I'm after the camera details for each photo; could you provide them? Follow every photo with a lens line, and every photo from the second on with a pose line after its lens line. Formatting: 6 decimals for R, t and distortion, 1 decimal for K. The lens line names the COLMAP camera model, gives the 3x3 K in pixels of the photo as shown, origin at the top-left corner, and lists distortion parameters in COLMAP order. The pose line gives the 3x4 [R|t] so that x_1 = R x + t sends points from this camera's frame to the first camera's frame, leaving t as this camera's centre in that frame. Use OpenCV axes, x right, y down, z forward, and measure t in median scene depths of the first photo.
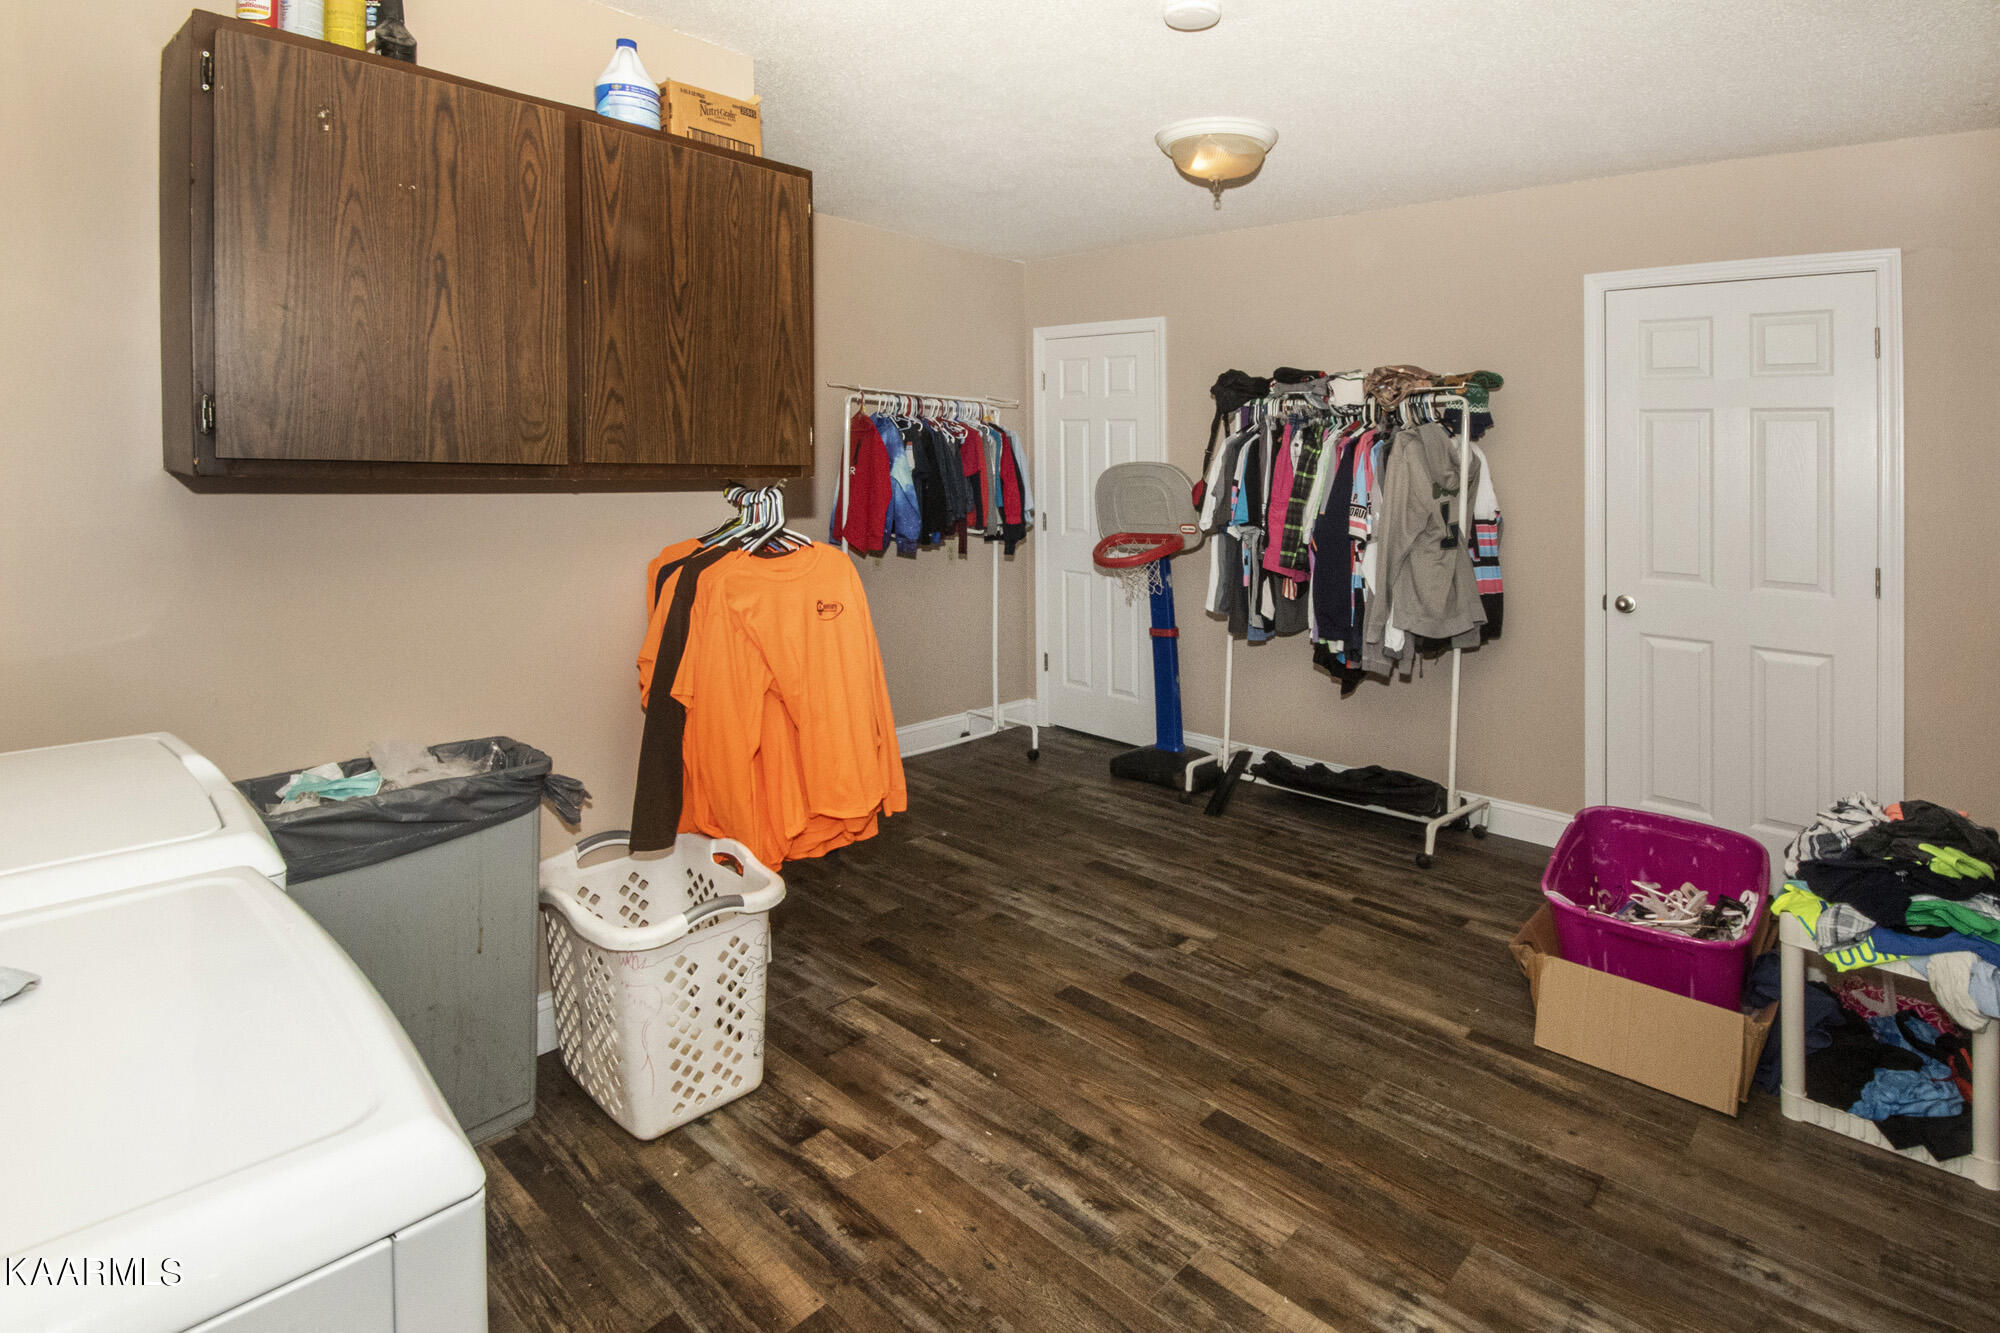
lens RADIAL K [[1009.0, 0, 1003.1], [0, 1009.0, 667.9], [0, 0, 1]] dist [0.005366, 0.000022]
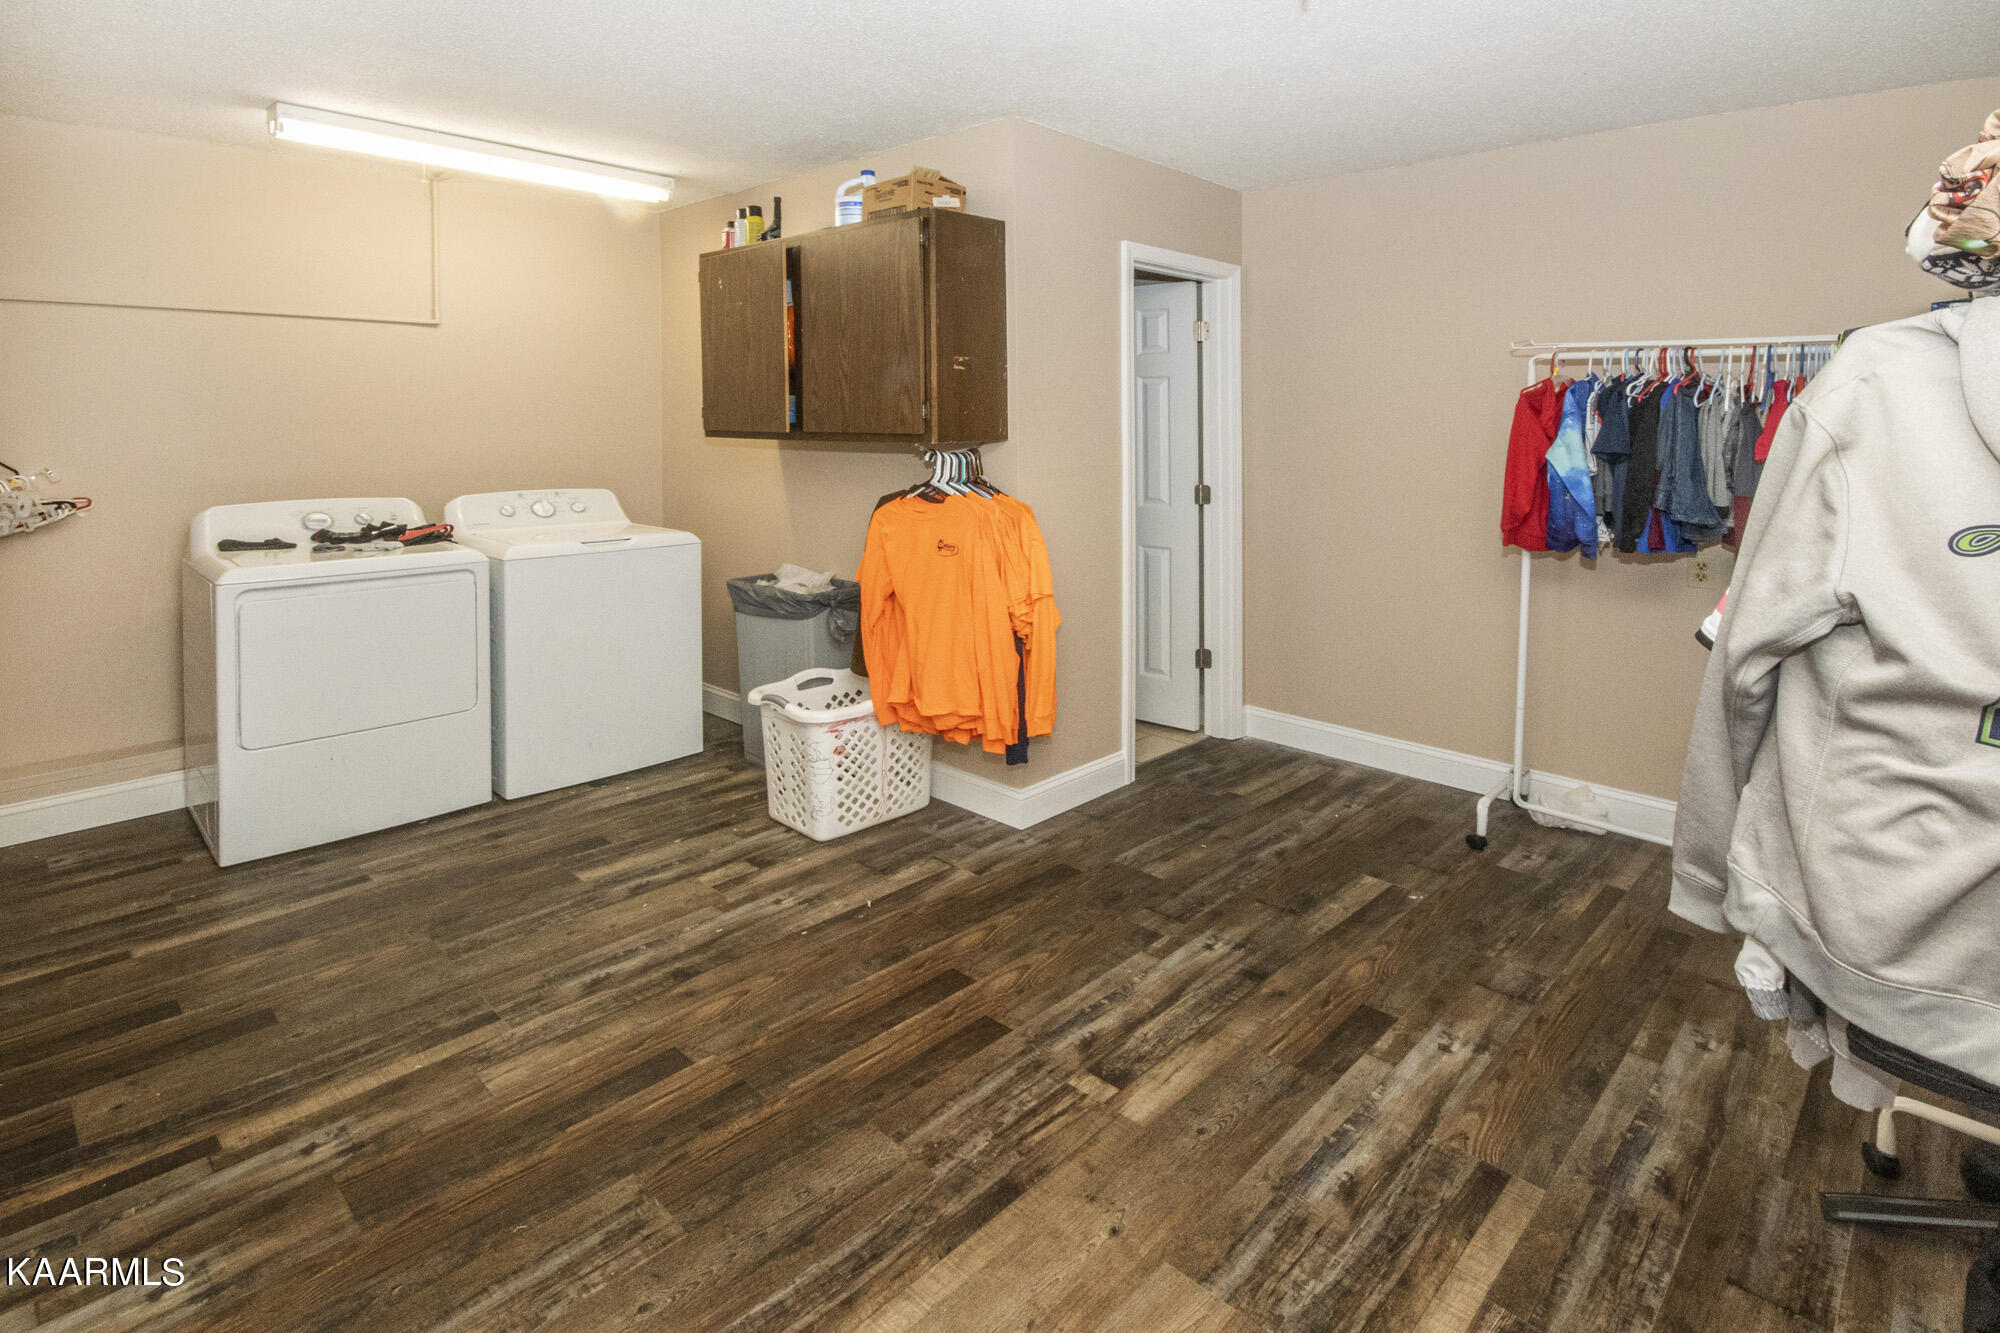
lens RADIAL K [[1009.0, 0, 1003.0], [0, 1009.0, 664.5], [0, 0, 1]] dist [0.005366, 0.000022]
pose [[-0.016487, 0.208358, -0.977914, 0.925793], [-0.205621, 0.956435, 0.207248, -0.106071], [0.978493, 0.204497, 0.027074, 1.114575]]
